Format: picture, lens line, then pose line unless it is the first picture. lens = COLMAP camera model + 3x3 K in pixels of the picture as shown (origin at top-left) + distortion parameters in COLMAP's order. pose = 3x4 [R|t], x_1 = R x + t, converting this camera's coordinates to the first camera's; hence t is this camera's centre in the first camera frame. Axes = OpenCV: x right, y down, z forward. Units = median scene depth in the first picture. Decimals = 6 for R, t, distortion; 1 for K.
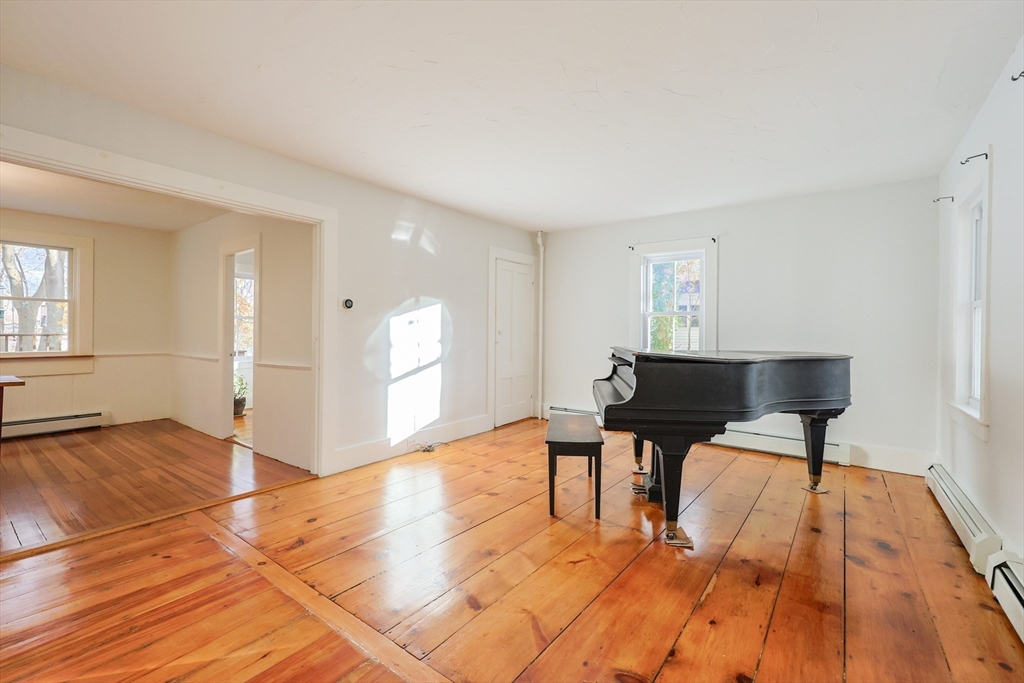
lens RADIAL K [[440.6, 0, 508.5], [0, 440.6, 327.0], [0, 0, 1]] dist [-0.005374, 0.002087]
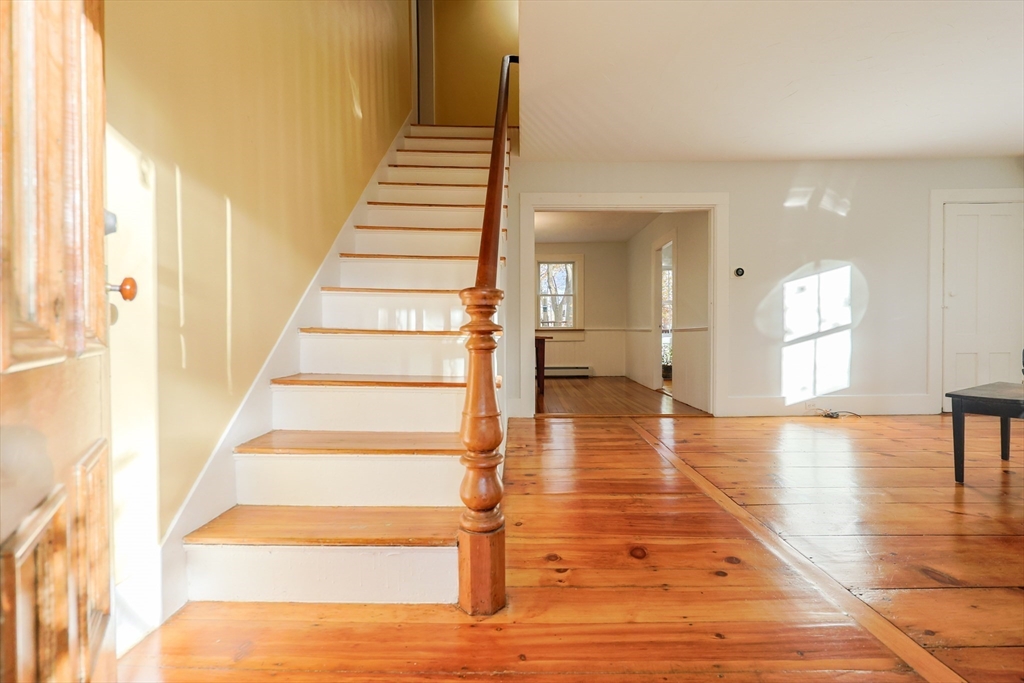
lens RADIAL K [[440.6, 0, 517.6], [0, 440.6, 335.6], [0, 0, 1]] dist [-0.005374, 0.002087]
pose [[0.598403, -0.001641, -0.801194, 0.182649], [0.019875, 0.999721, 0.012797, 0.074747], [0.800949, -0.023582, 0.598268, -0.134005]]
